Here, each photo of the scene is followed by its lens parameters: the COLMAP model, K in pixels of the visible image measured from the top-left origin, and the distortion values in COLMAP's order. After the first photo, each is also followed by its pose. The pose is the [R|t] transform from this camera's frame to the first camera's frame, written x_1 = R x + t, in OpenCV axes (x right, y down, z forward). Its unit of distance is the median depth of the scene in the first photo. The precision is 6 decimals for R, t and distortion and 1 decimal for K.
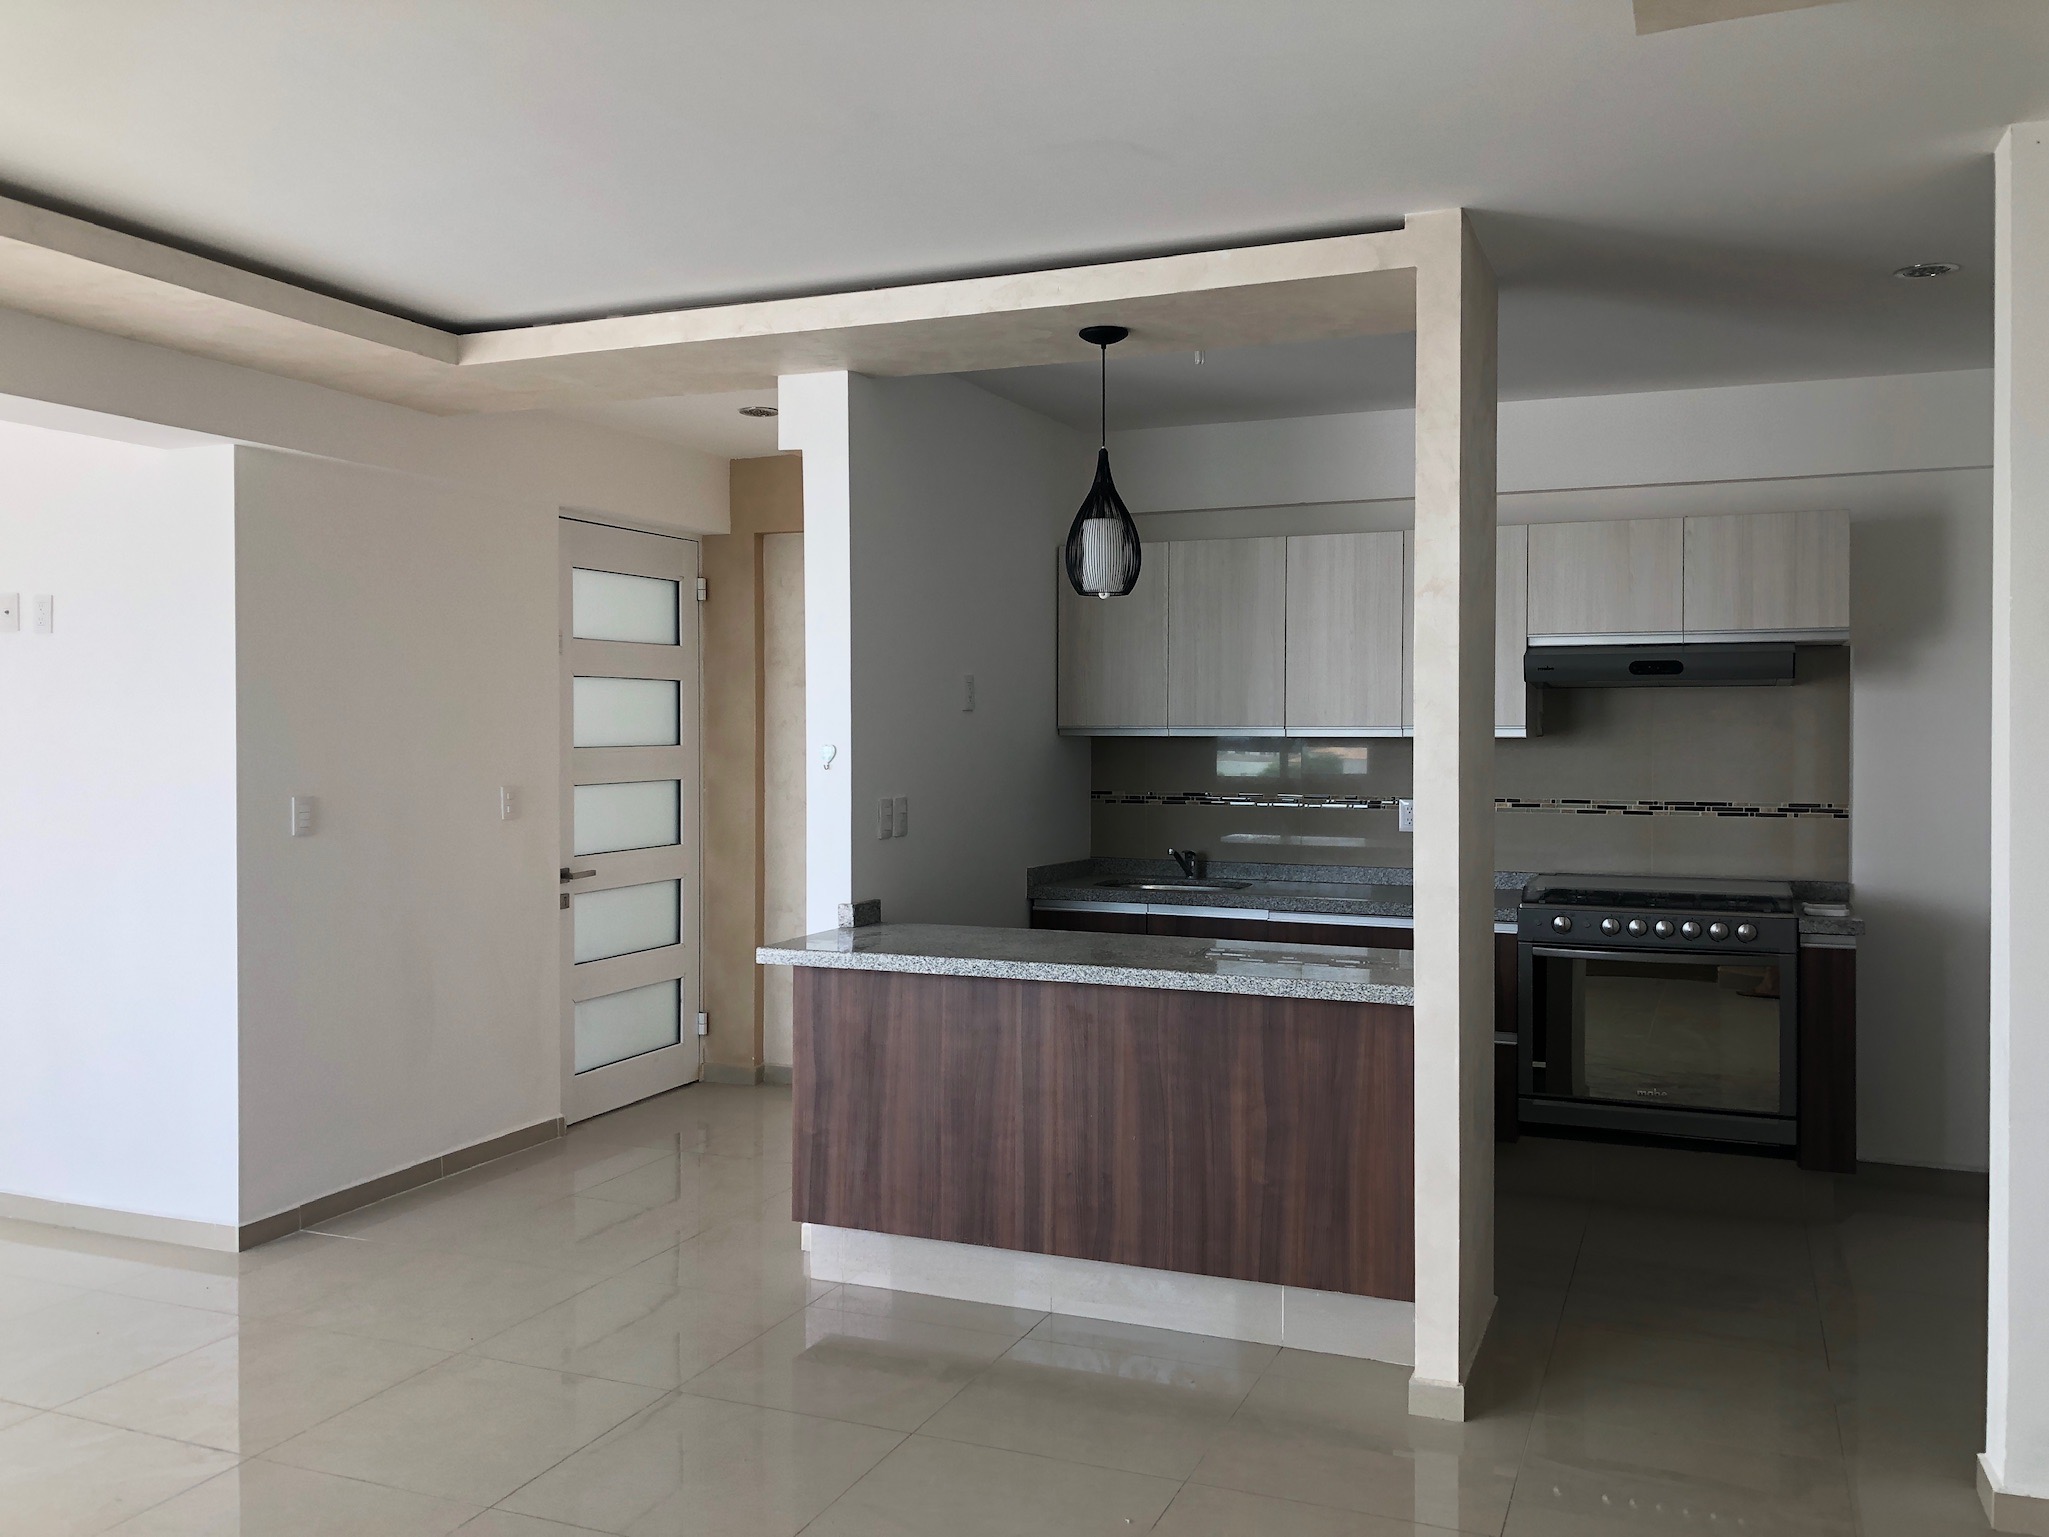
lens RADIAL K [[1653.6, 0, 1030.8], [0, 1653.6, 764.4], [0, 0, 1]] dist [0.039905, -0.051939]
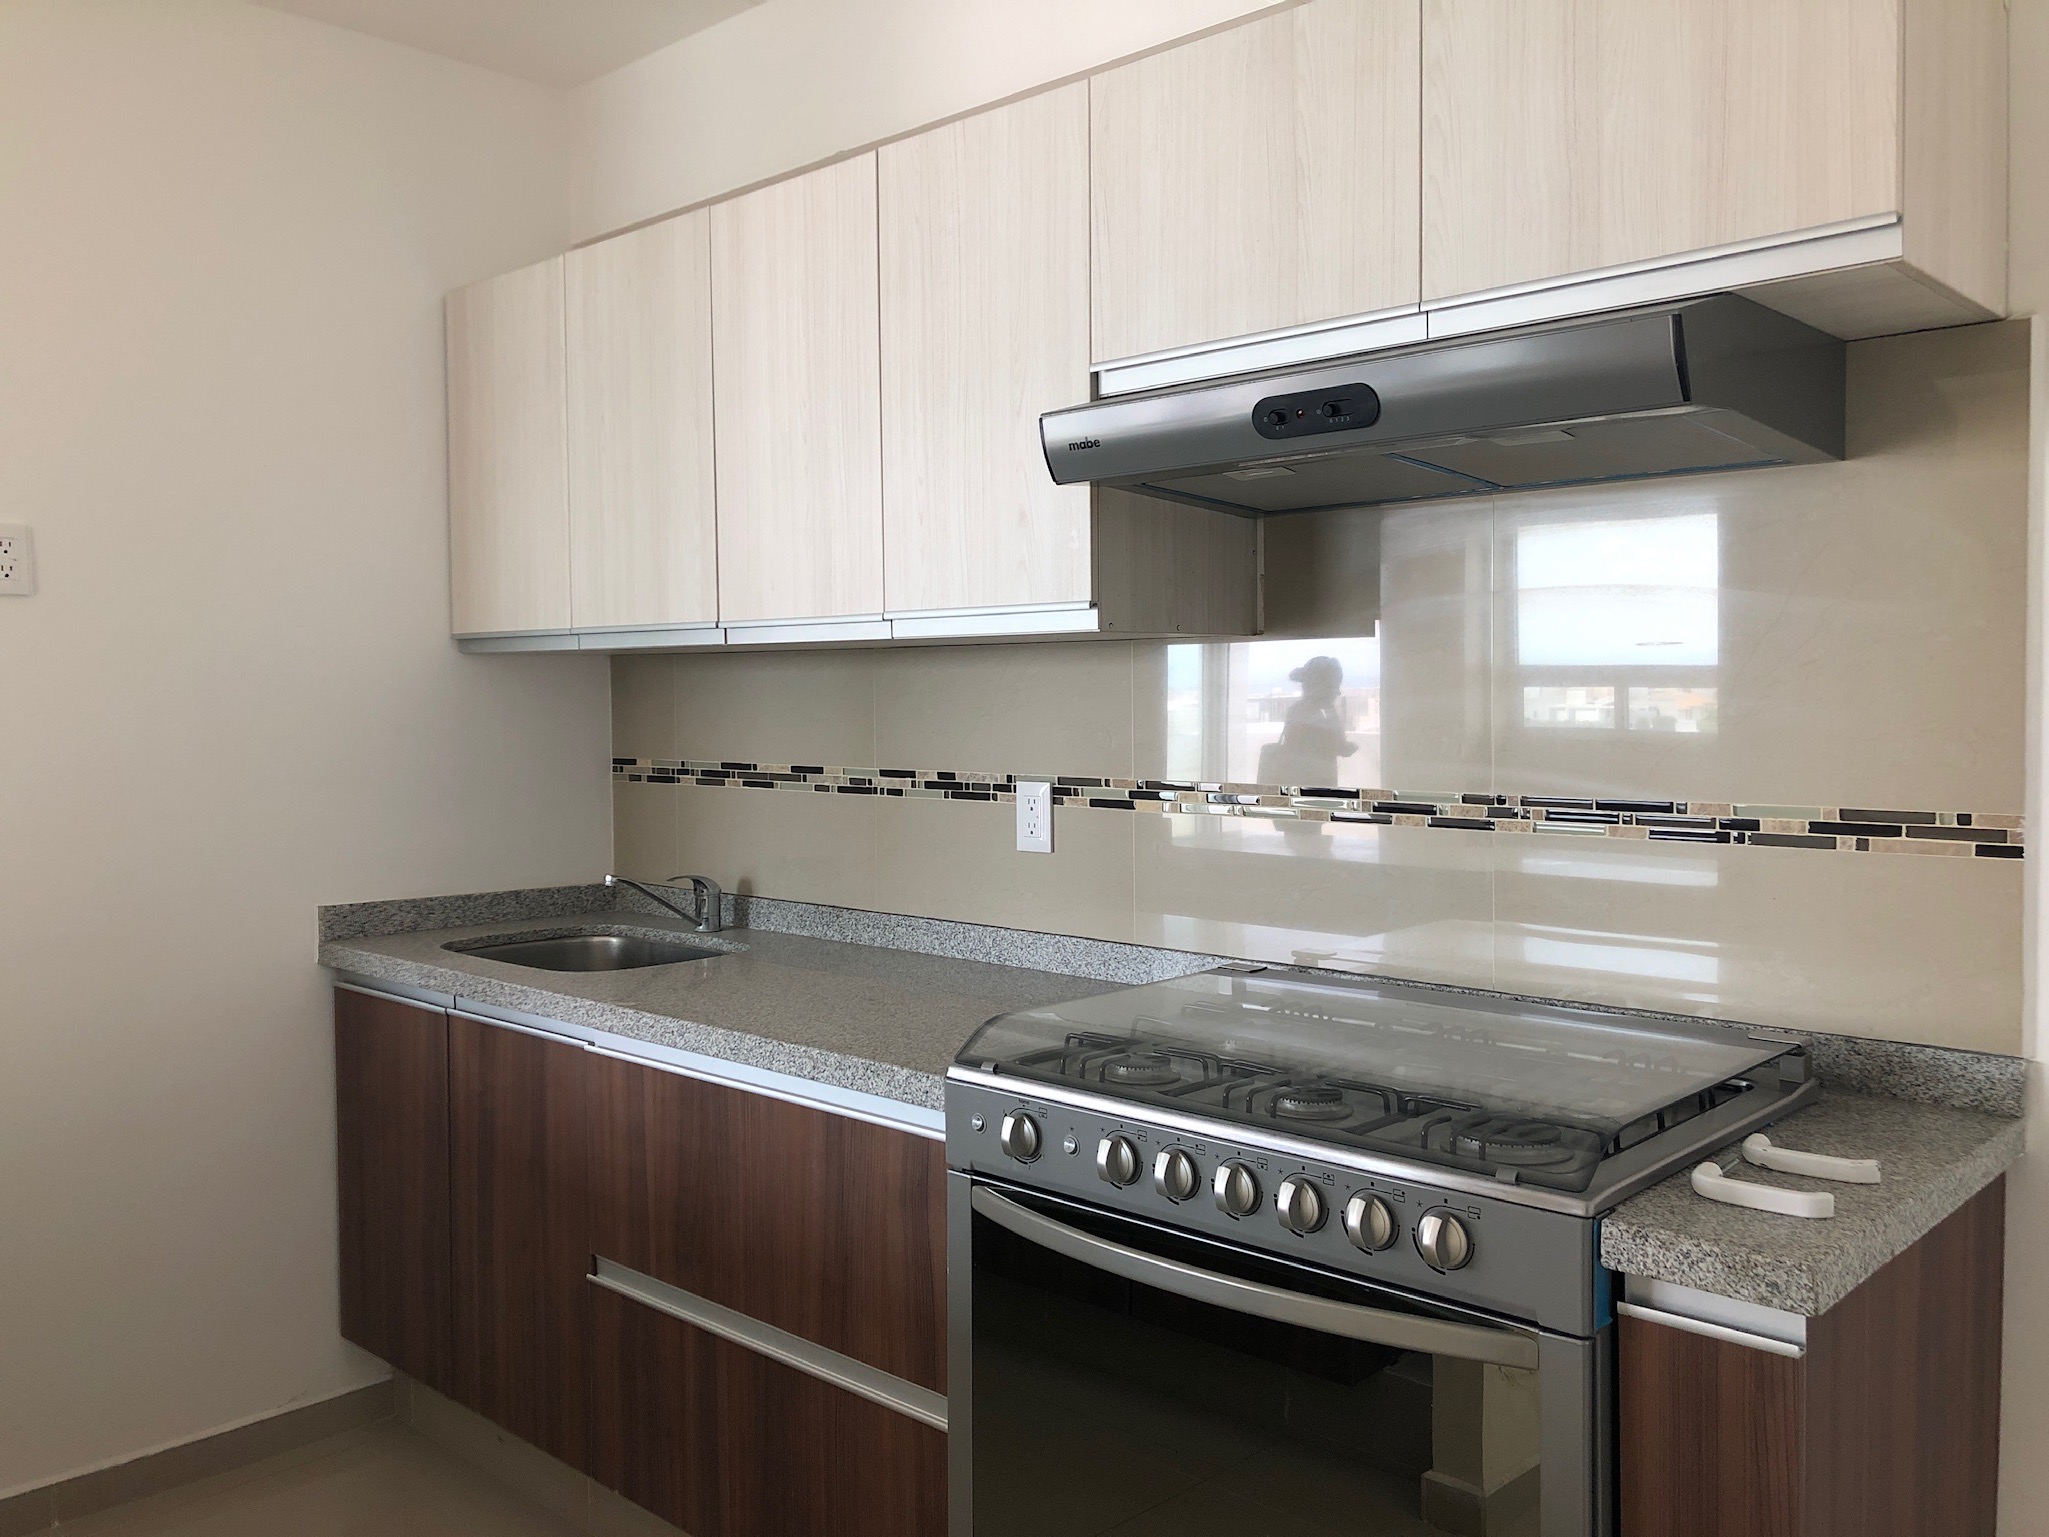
lens RADIAL K [[1653.6, 0, 1016.3], [0, 1653.6, 754.1], [0, 0, 1]] dist [0.039905, -0.051939]
pose [[0.934284, 0.007351, -0.356454, 0.498483], [-0.002384, 0.999894, 0.014371, 0.009285], [0.356522, -0.012577, 0.934202, 0.740265]]
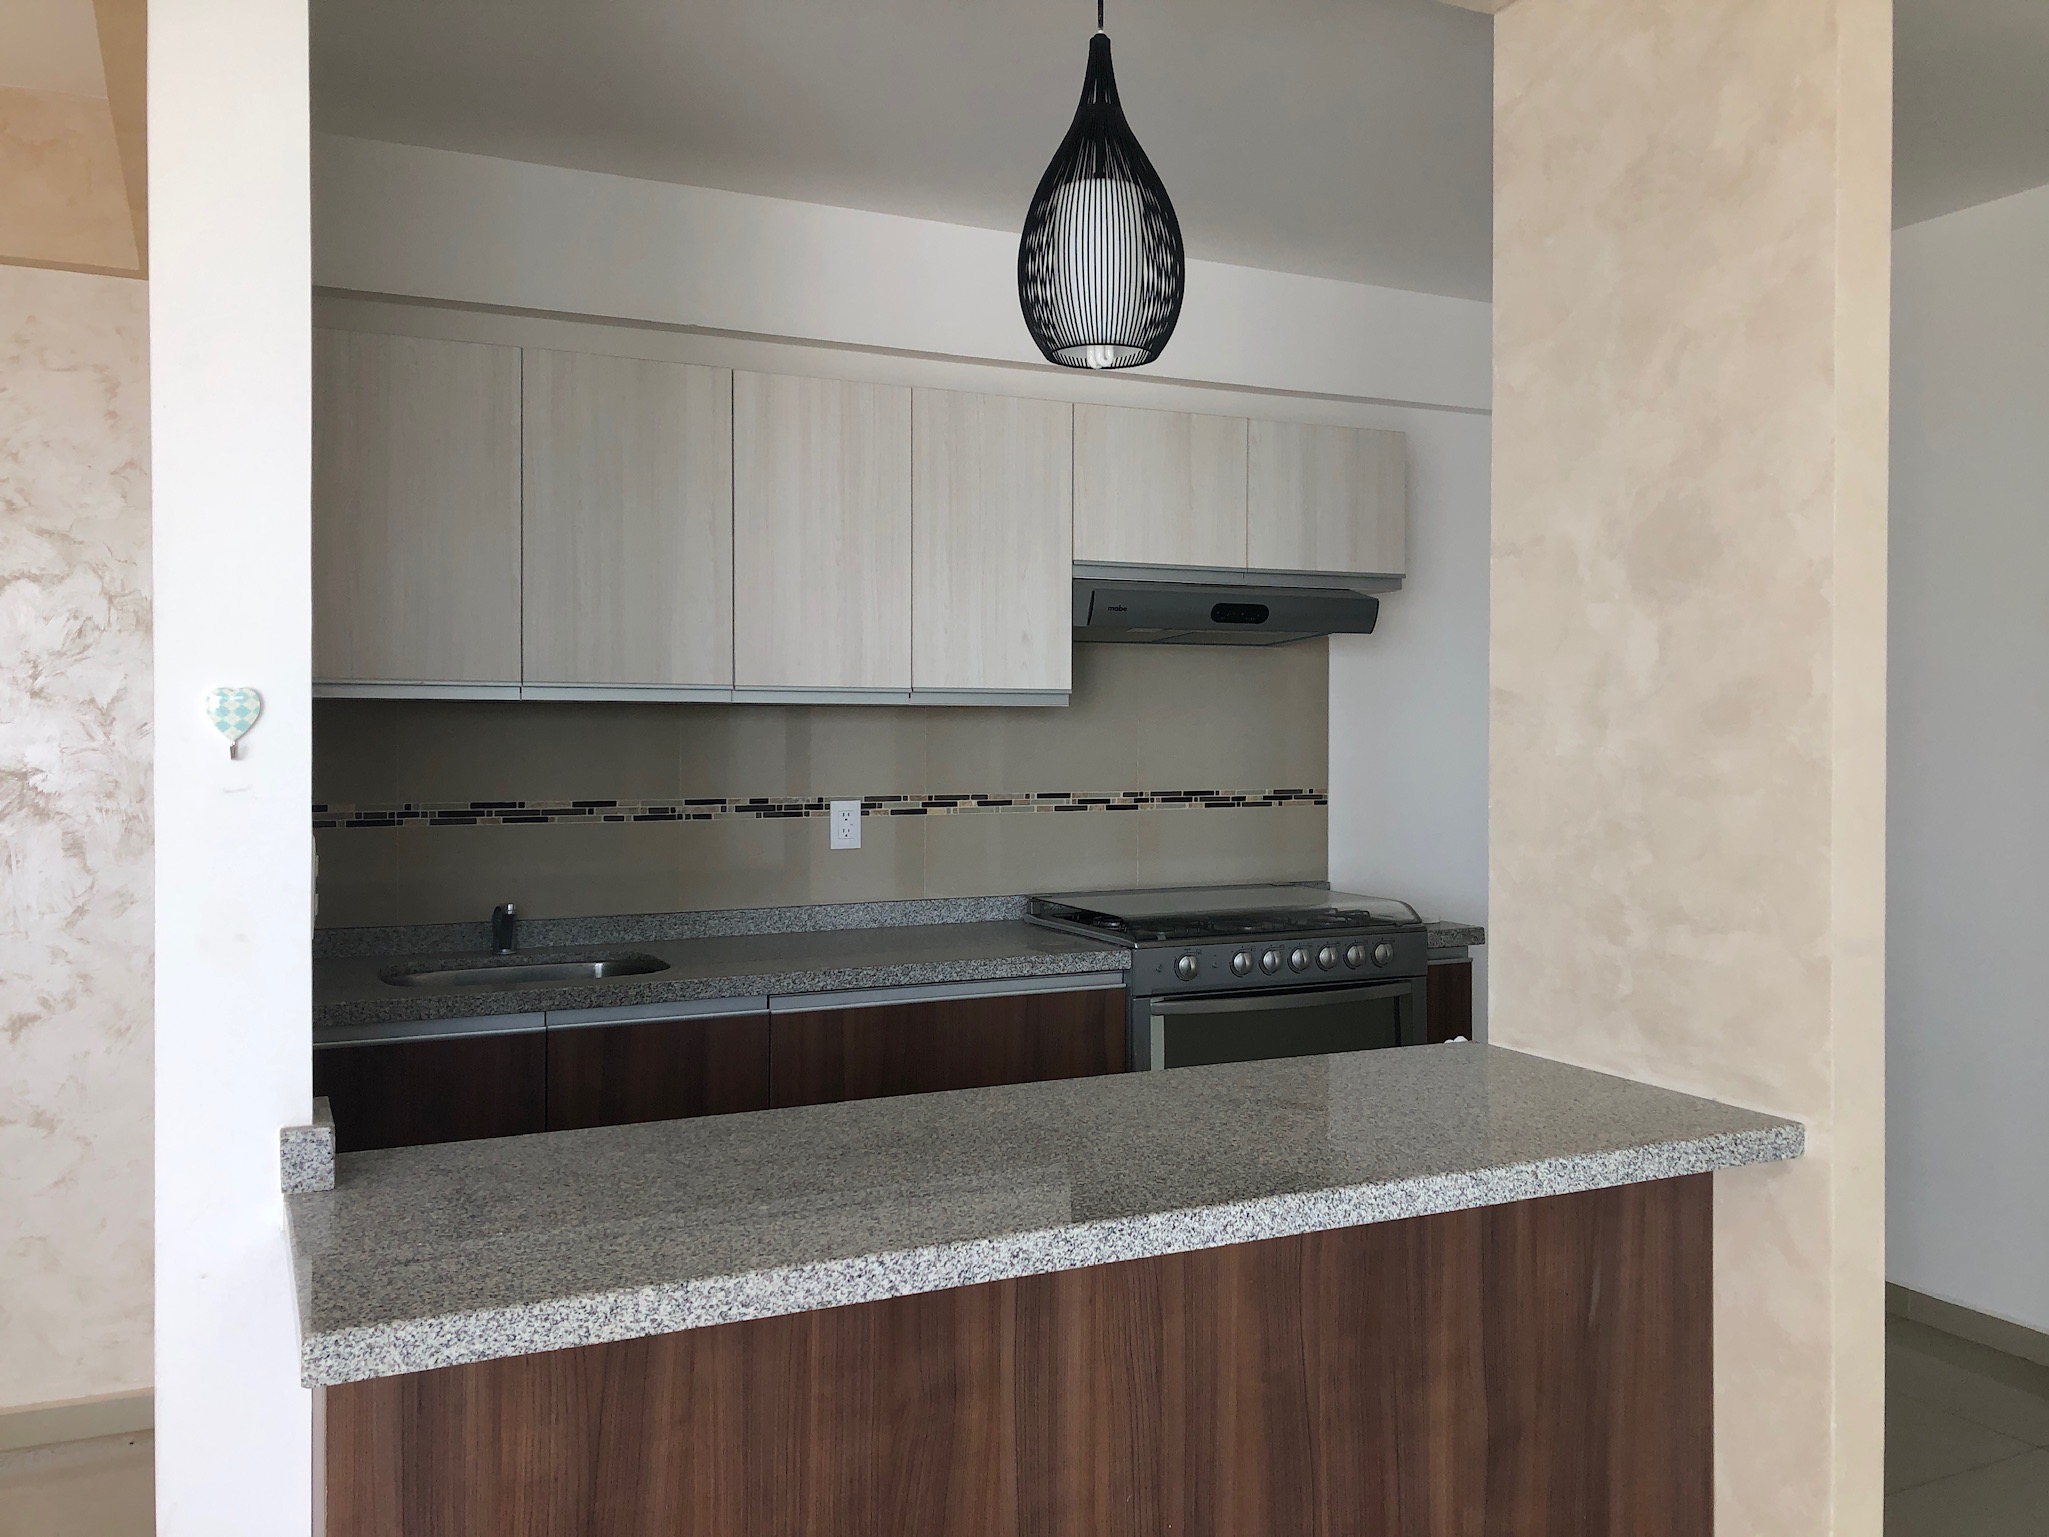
lens RADIAL K [[1653.6, 0, 1025.1], [0, 1653.6, 764.4], [0, 0, 1]] dist [0.039905, -0.051939]
pose [[0.665986, -0.015597, 0.745801, -0.281683], [0.016272, 0.999847, 0.006380, 0.004647], [-0.745786, 0.007886, 0.666138, 0.648456]]
